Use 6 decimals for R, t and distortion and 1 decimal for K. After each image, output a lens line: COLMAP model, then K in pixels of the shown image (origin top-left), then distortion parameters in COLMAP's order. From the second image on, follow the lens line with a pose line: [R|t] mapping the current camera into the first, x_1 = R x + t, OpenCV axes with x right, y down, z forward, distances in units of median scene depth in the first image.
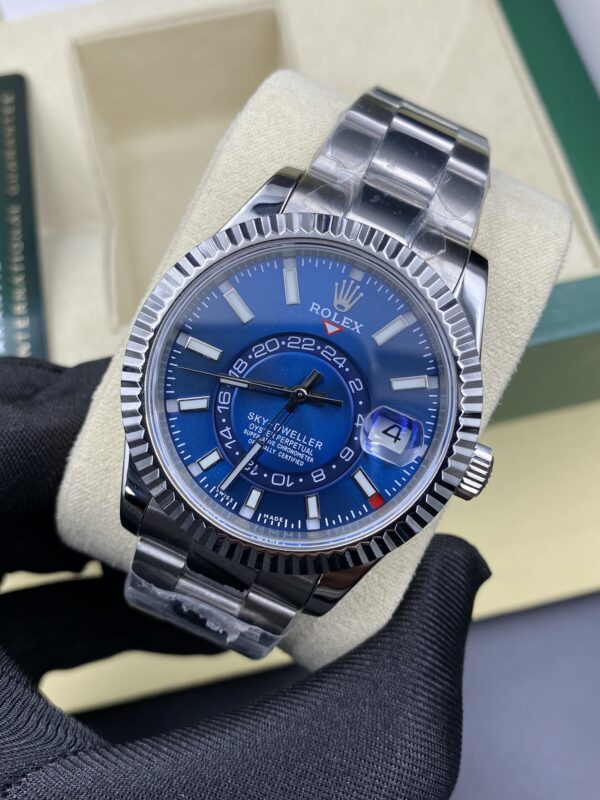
lens RADIAL K [[884.0, 0, 300.0], [0, 884.0, 403.1], [0, 0, 1]] dist [0.024836, 0.000000]
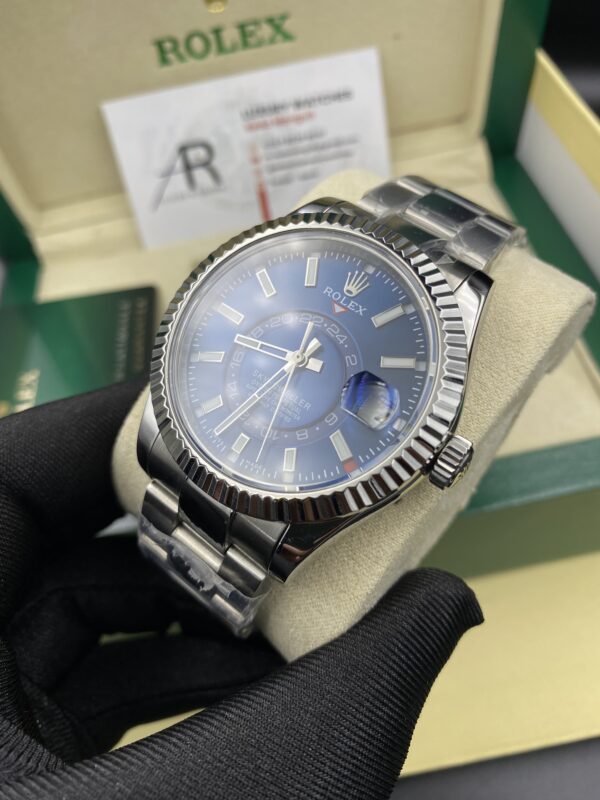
lens RADIAL K [[631.4, 0, 297.7], [0, 631.4, 393.0], [0, 0, 1]] dist [0.003373, -0.002955]
pose [[0.957852, 0.143250, -0.248997, 0.199525], [-0.207022, 0.945158, -0.252624, 0.229028], [0.199153, 0.293524, 0.934977, 0.261803]]
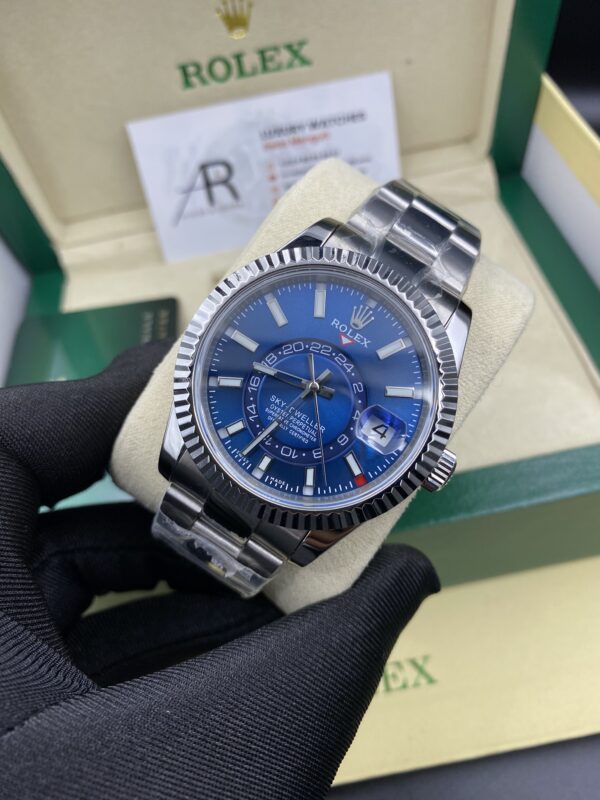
lens RADIAL K [[631.4, 0, 301.3], [0, 631.4, 386.1], [0, 0, 1]] dist [0.003373, -0.002955]
pose [[0.987886, 0.154712, -0.012092, -0.006926], [-0.155179, 0.984260, -0.084571, 0.067324], [-0.001182, 0.085423, 0.996344, 0.090839]]
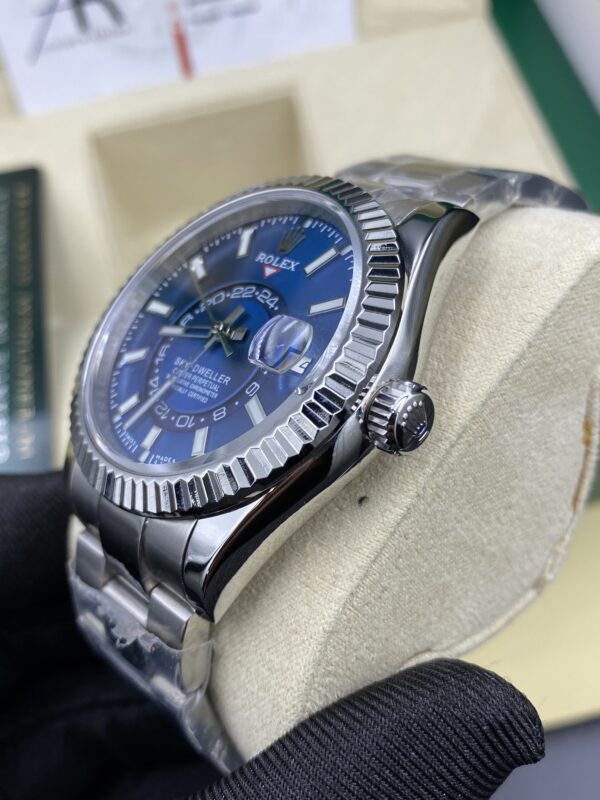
lens RADIAL K [[884.0, 0, 301.6], [0, 884.0, 406.4], [0, 0, 1]] dist [0.024836, 0.000000]
pose [[0.846347, -0.062653, -0.528934, 0.535817], [-0.230205, 0.852488, -0.469329, 0.455186], [0.480314, 0.518978, 0.707078, 0.430038]]
